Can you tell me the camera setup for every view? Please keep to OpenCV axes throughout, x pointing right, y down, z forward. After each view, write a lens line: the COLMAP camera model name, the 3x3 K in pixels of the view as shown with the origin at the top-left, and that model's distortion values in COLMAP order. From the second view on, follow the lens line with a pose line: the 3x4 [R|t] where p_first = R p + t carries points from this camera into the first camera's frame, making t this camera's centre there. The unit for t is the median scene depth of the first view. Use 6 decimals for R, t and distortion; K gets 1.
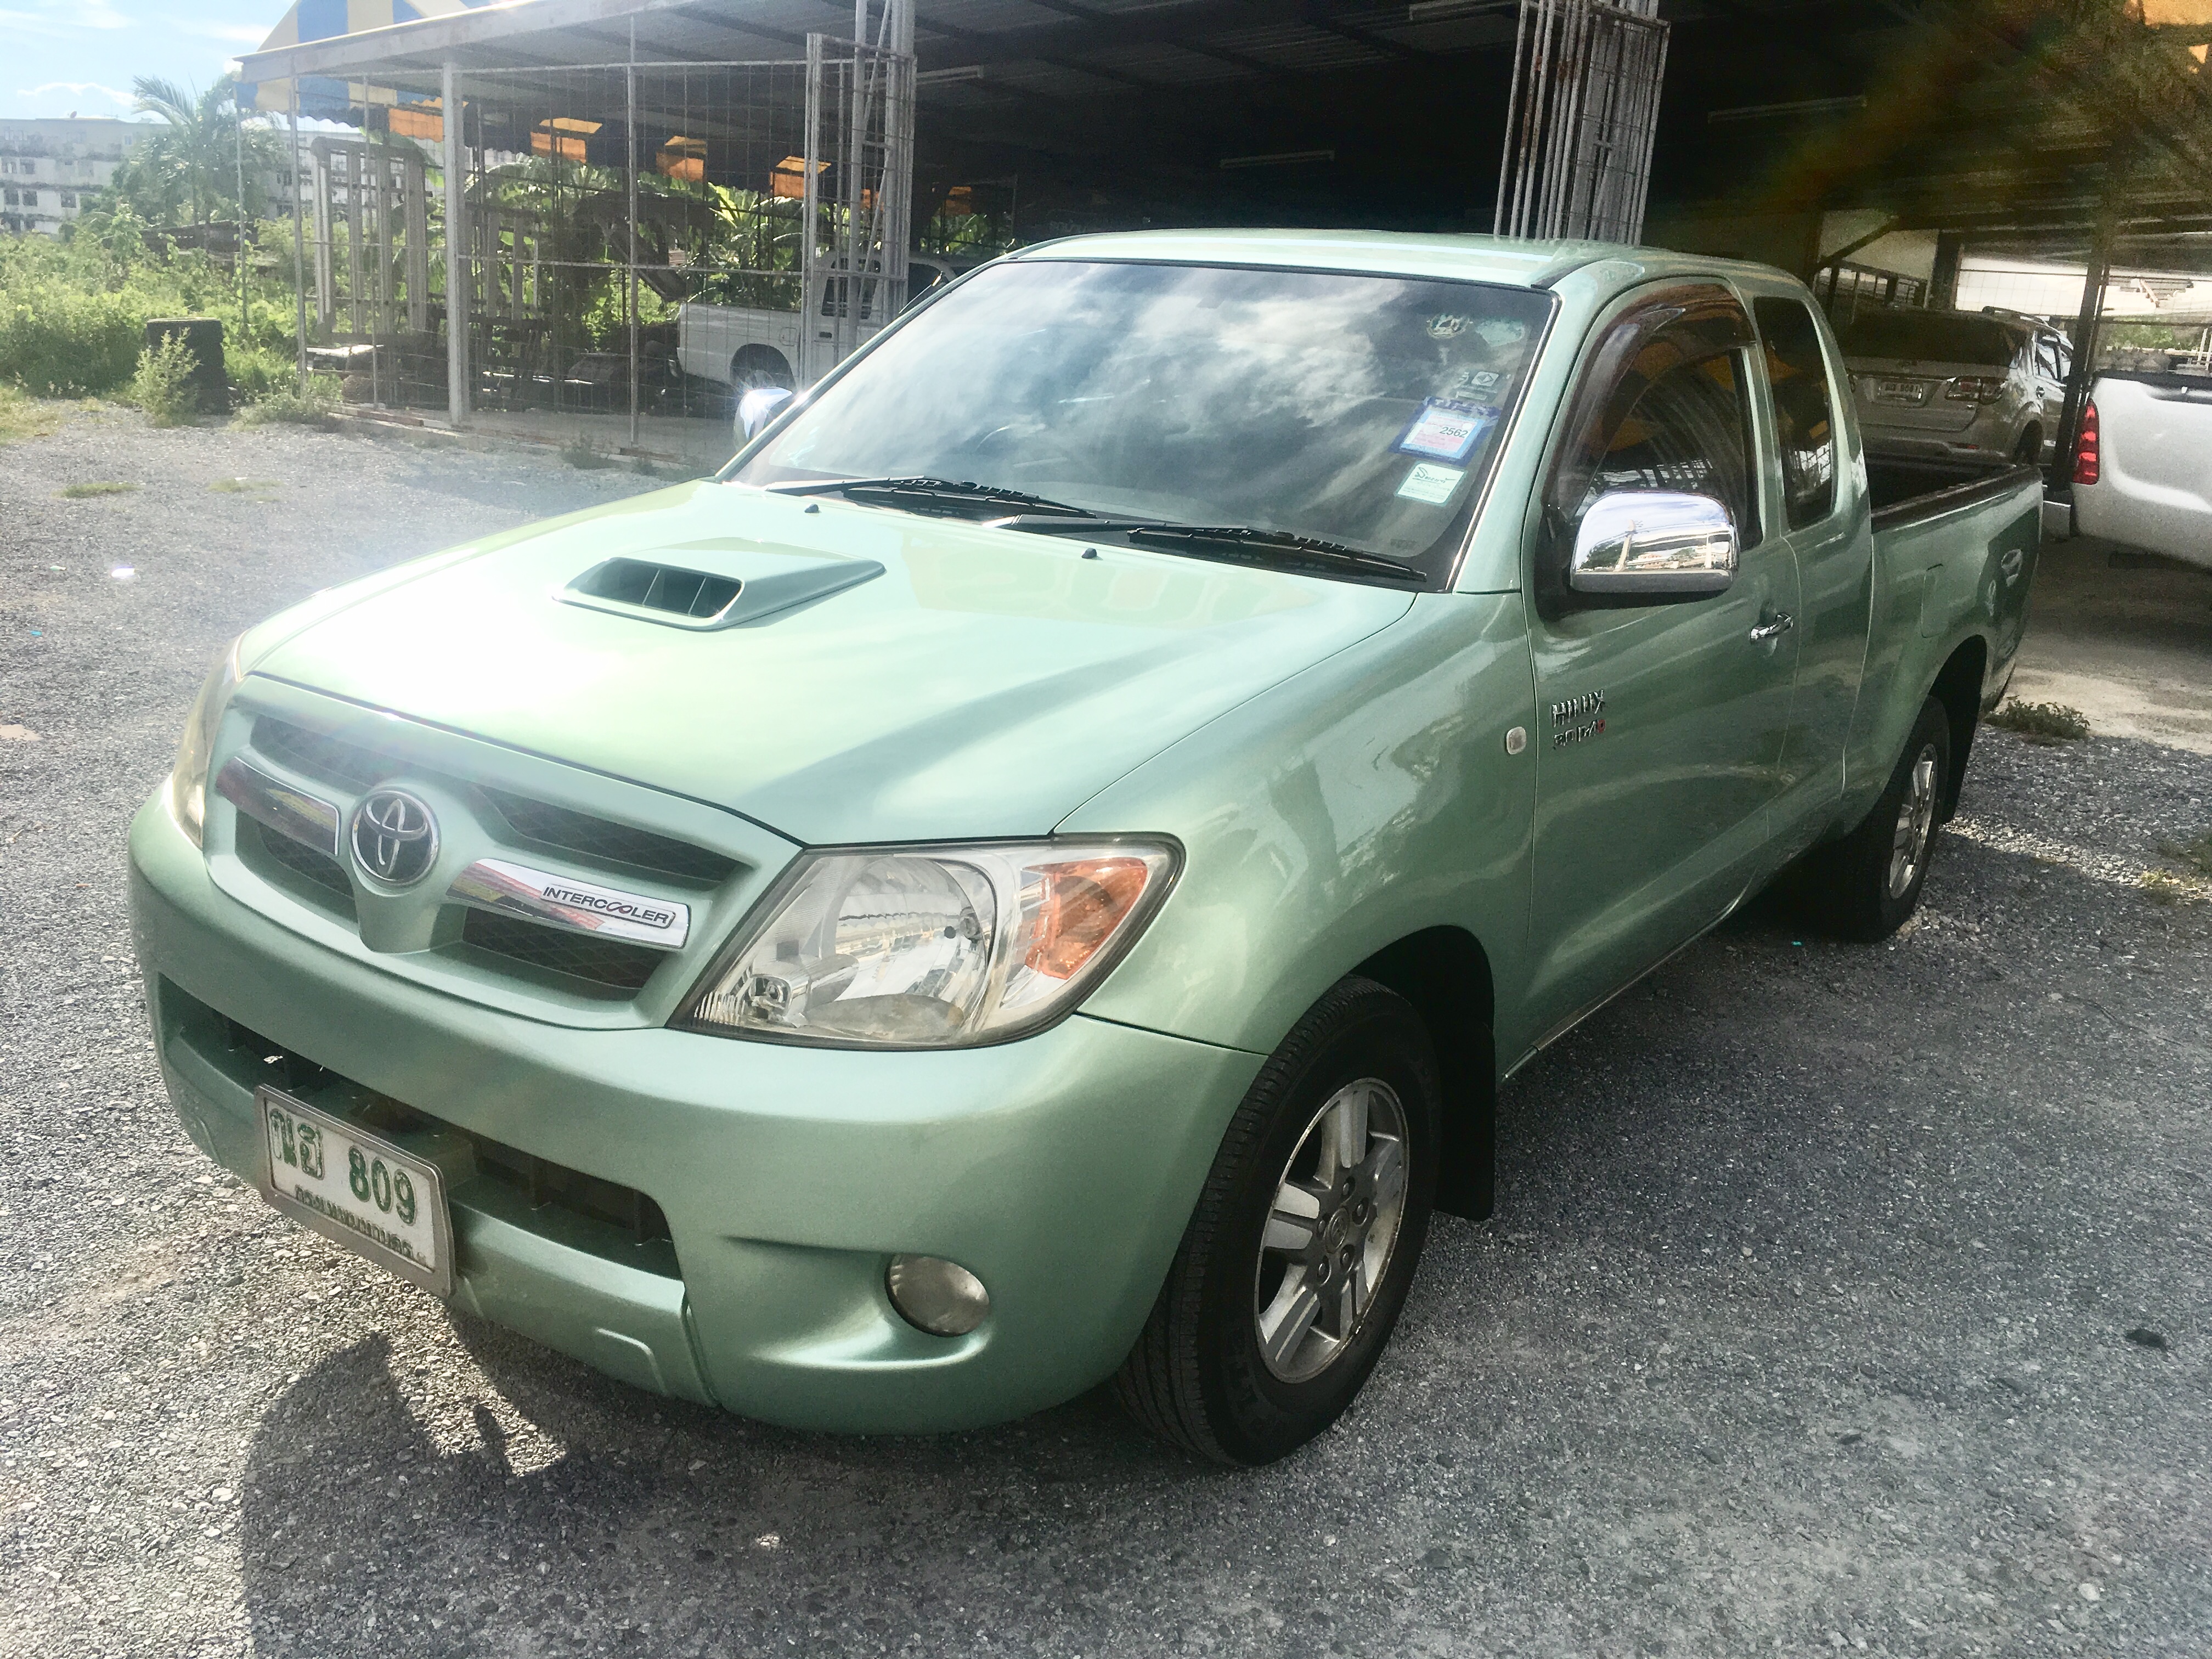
lens RADIAL K [[1851.2, 0, 1100.6], [0, 1851.2, 833.6], [0, 0, 1]] dist [0.036338, -0.063425]
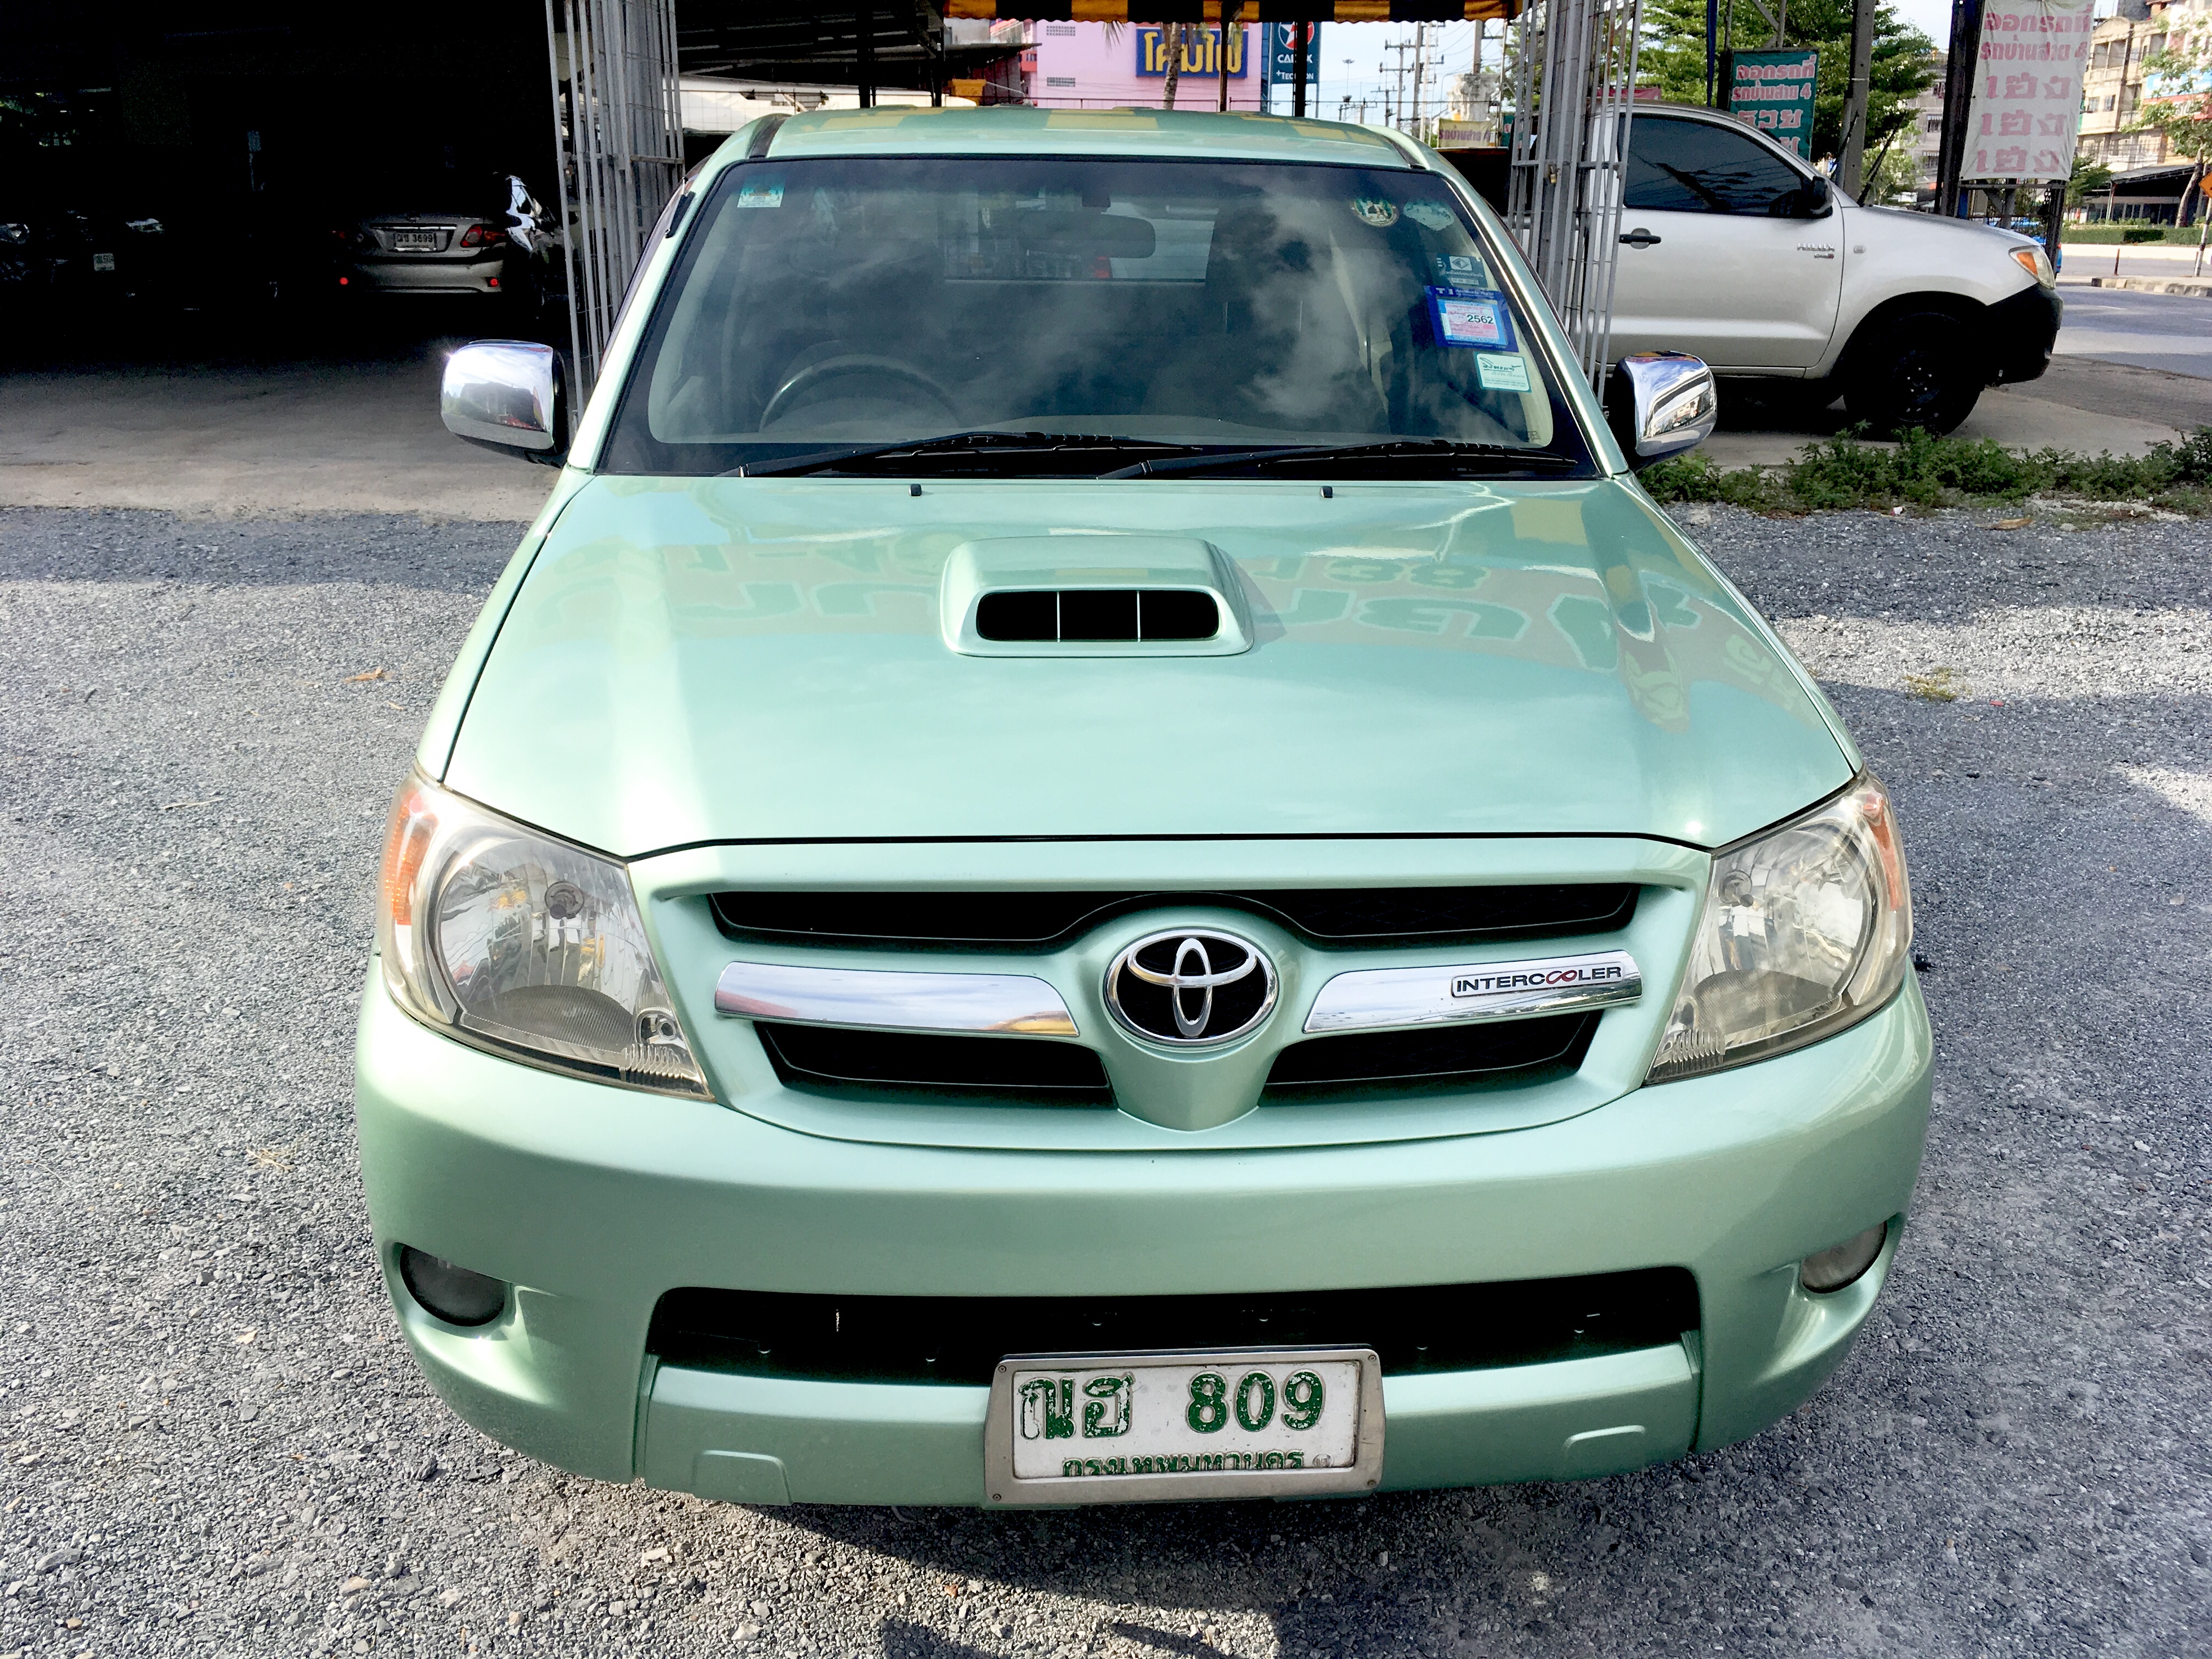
lens RADIAL K [[1851.2, 0, 1130.3], [0, 1851.2, 825.1], [0, 0, 1]] dist [0.036338, -0.063425]
pose [[0.784203, -0.255941, 0.565260, -0.817961], [0.208740, 0.966691, 0.148111, -0.184003], [-0.584339, 0.001843, 0.811507, 0.371702]]
